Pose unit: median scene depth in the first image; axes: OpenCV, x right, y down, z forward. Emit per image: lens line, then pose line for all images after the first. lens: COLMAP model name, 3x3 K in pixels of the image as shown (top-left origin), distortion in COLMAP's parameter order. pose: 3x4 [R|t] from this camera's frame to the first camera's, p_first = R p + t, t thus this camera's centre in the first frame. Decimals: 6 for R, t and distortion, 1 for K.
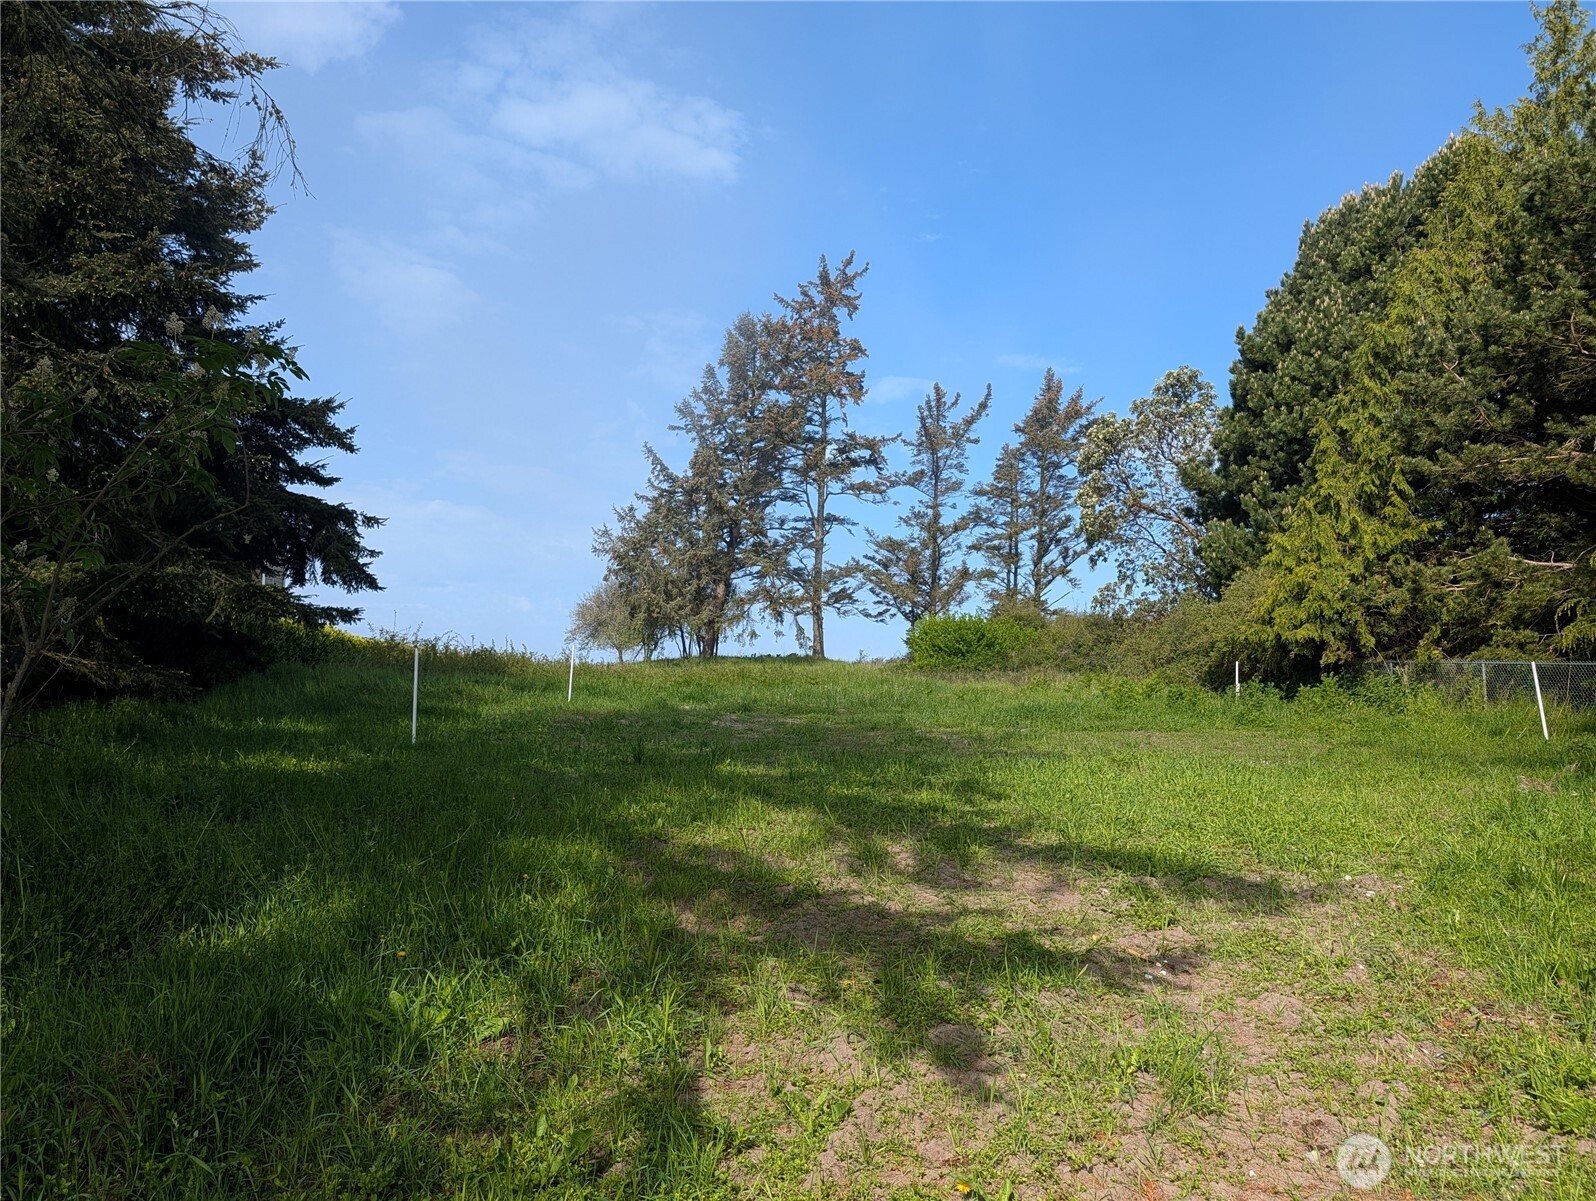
lens RADIAL K [[1157.0, 0, 796.5], [0, 1157.0, 587.9], [0, 0, 1]] dist [-0.008851, 0.011446]
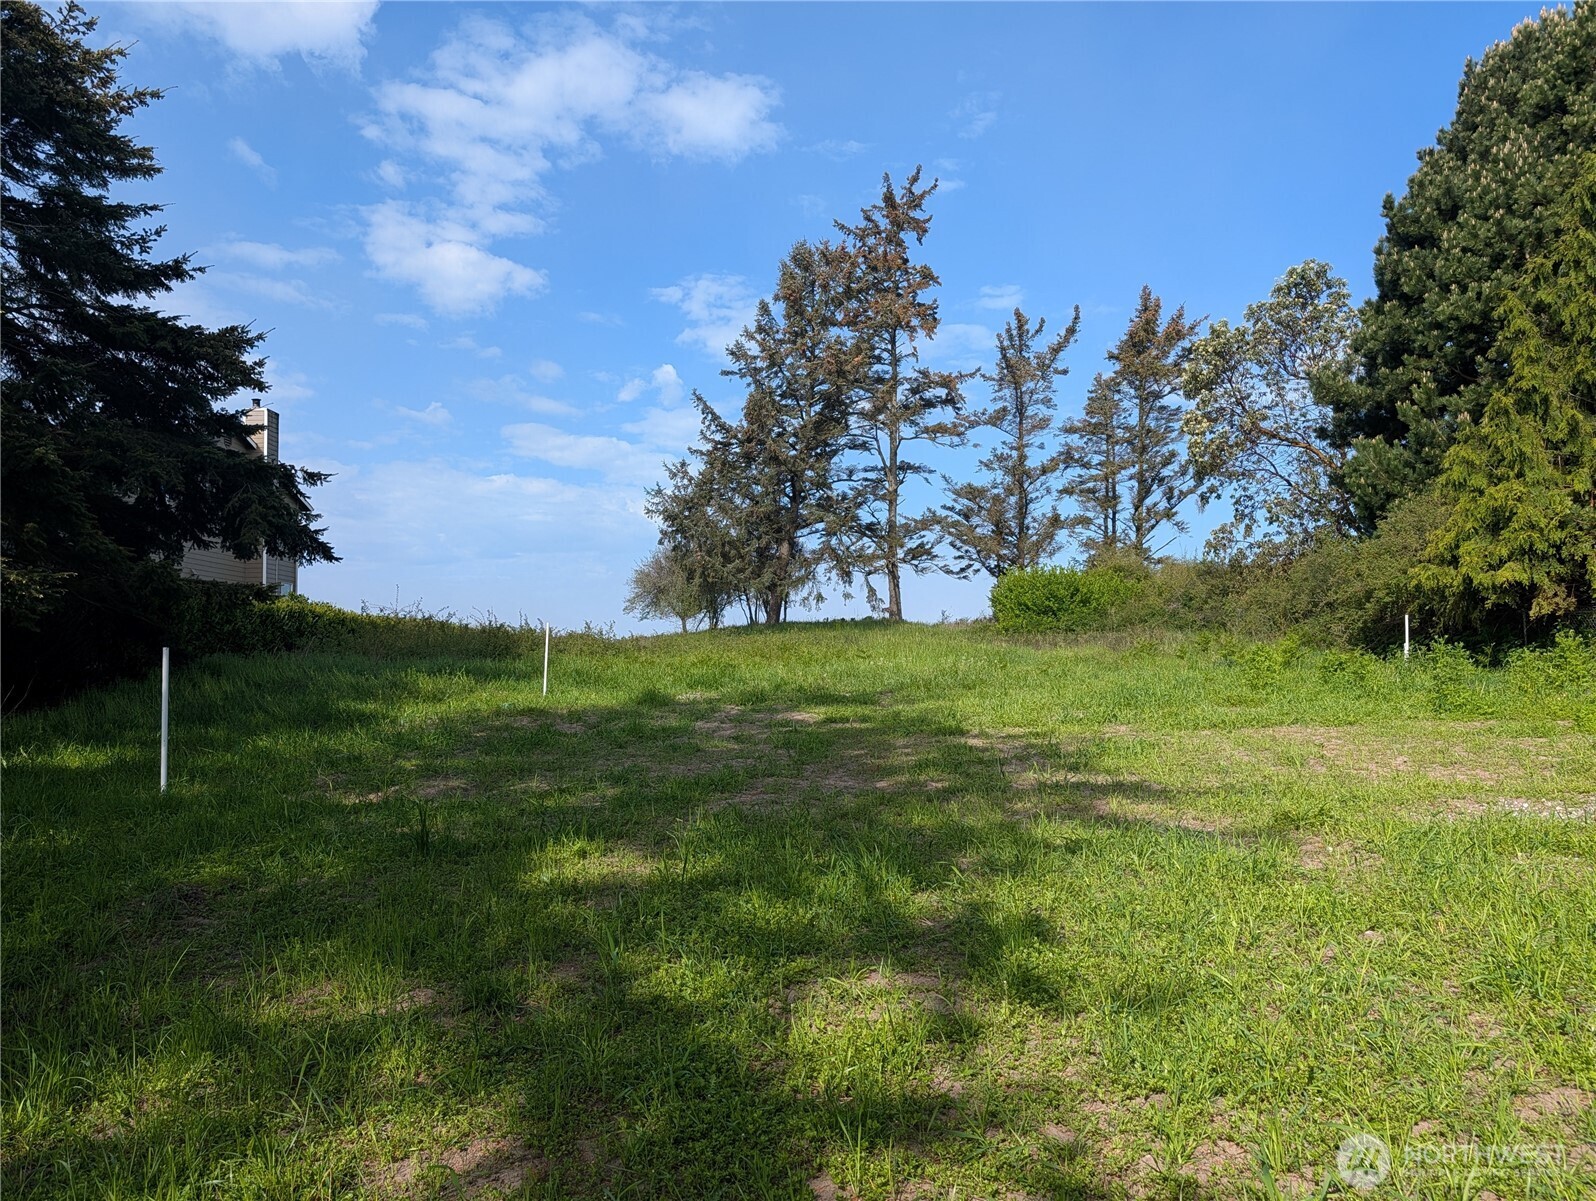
lens RADIAL K [[1157.0, 0, 812.7], [0, 1157.0, 588.7], [0, 0, 1]] dist [-0.008851, 0.011446]
pose [[0.996904, -0.033998, -0.070905, 0.027999], [0.036434, 0.998779, 0.033359, 0.004097], [0.069684, -0.035839, 0.996925, 0.133298]]
